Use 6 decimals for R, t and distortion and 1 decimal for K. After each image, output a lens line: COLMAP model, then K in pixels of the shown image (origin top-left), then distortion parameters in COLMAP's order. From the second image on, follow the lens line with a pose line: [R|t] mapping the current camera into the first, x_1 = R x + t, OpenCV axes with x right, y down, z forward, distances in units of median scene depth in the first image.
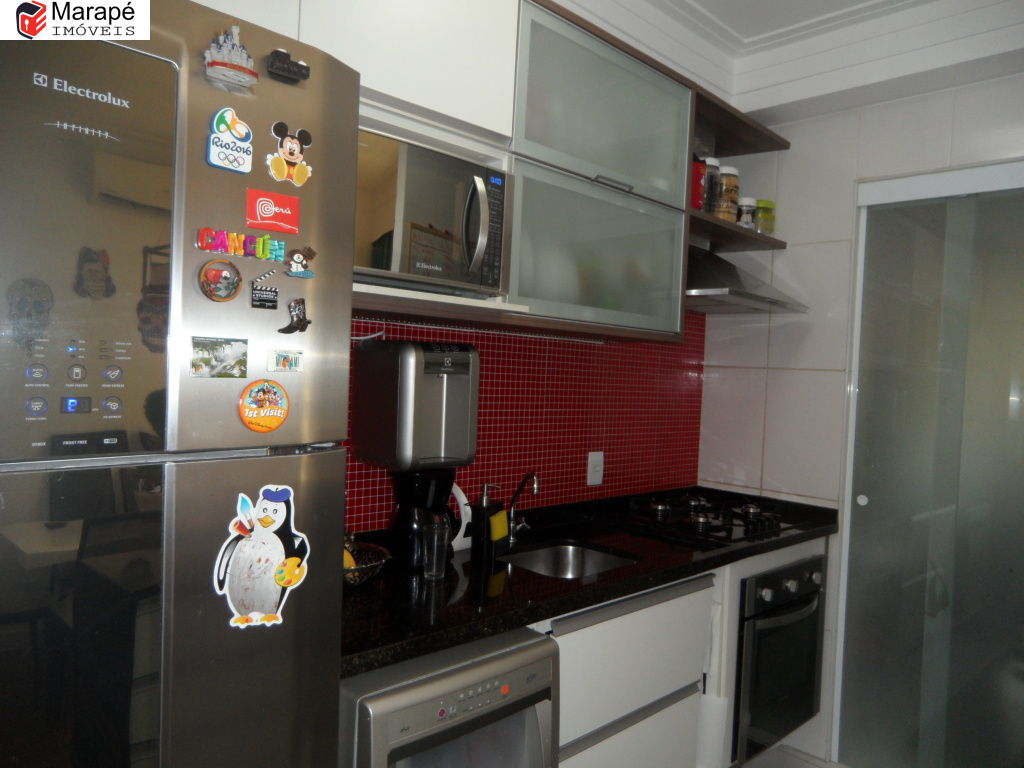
lens RADIAL K [[738.0, 0, 515.4], [0, 738.0, 383.3], [0, 0, 1]] dist [-0.031395, 0.049210]
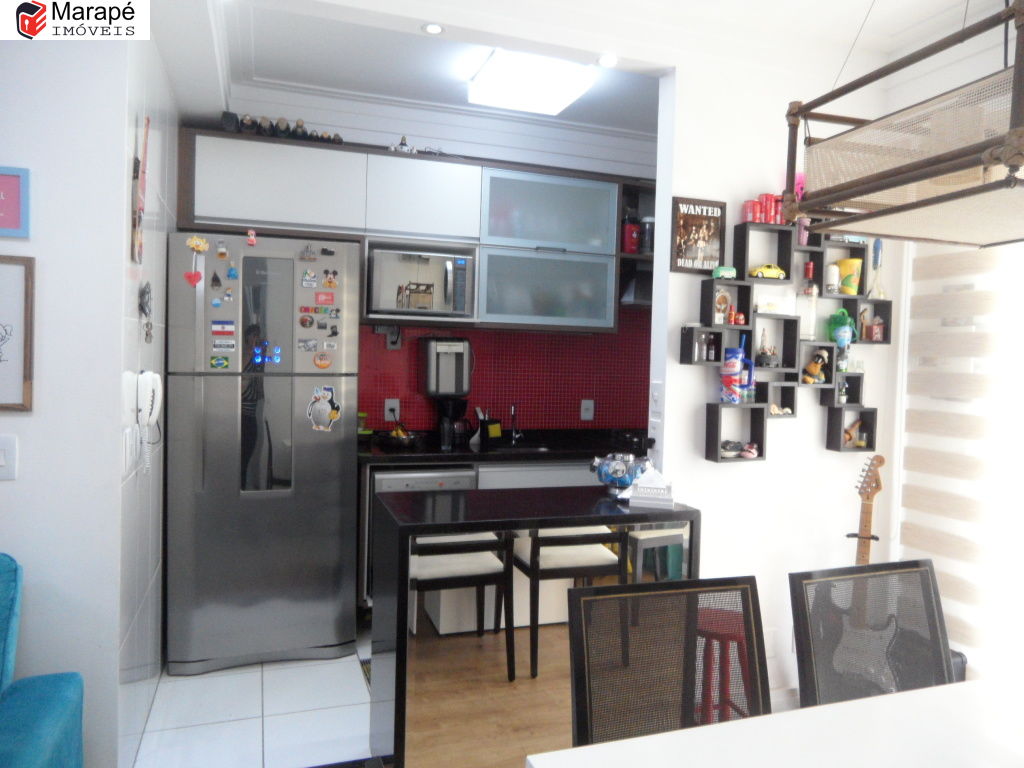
lens RADIAL K [[738.0, 0, 509.9], [0, 738.0, 383.5], [0, 0, 1]] dist [-0.031395, 0.049210]
pose [[0.901611, 0.003081, -0.432536, 1.700889], [0.001475, 0.999947, 0.010199, 0.097262], [0.432544, -0.009834, 0.901559, -1.459897]]
